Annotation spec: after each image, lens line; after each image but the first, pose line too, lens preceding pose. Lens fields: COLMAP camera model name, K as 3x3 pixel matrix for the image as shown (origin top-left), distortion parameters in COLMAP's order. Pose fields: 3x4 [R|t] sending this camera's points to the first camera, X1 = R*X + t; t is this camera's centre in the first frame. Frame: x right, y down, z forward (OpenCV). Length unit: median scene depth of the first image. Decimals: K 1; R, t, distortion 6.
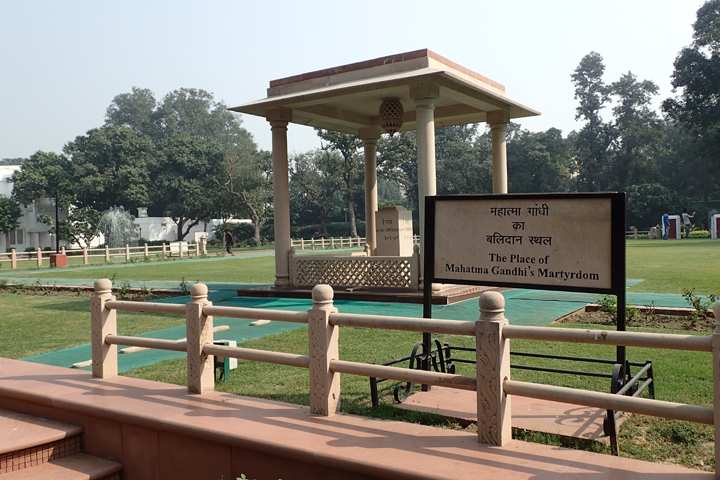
lens RADIAL K [[640.7, 0, 360.0], [0, 640.7, 240.0], [0, 0, 1]] dist [0.003316, 0.011500]
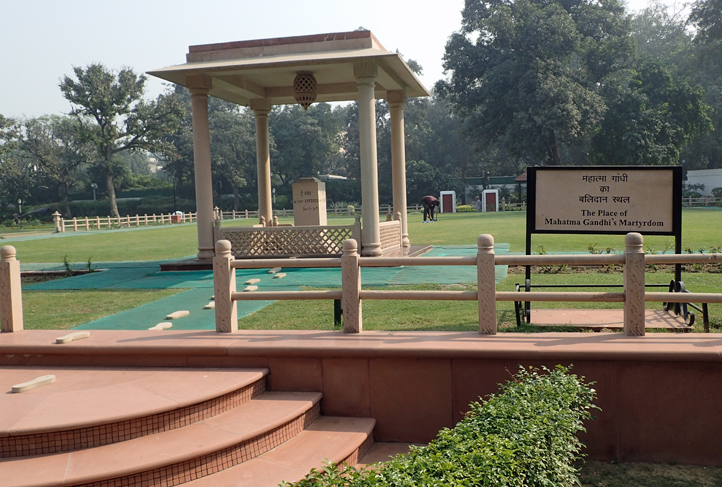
lens RADIAL K [[684.9, 0, 361.1], [0, 684.9, 269.5], [0, 0, 1]] dist [-0.014717, 0.010833]
pose [[0.928683, -0.041097, 0.368592, -0.242183], [0.013797, 0.996982, 0.076398, 0.009391], [-0.370619, -0.065864, 0.926447, -0.056102]]
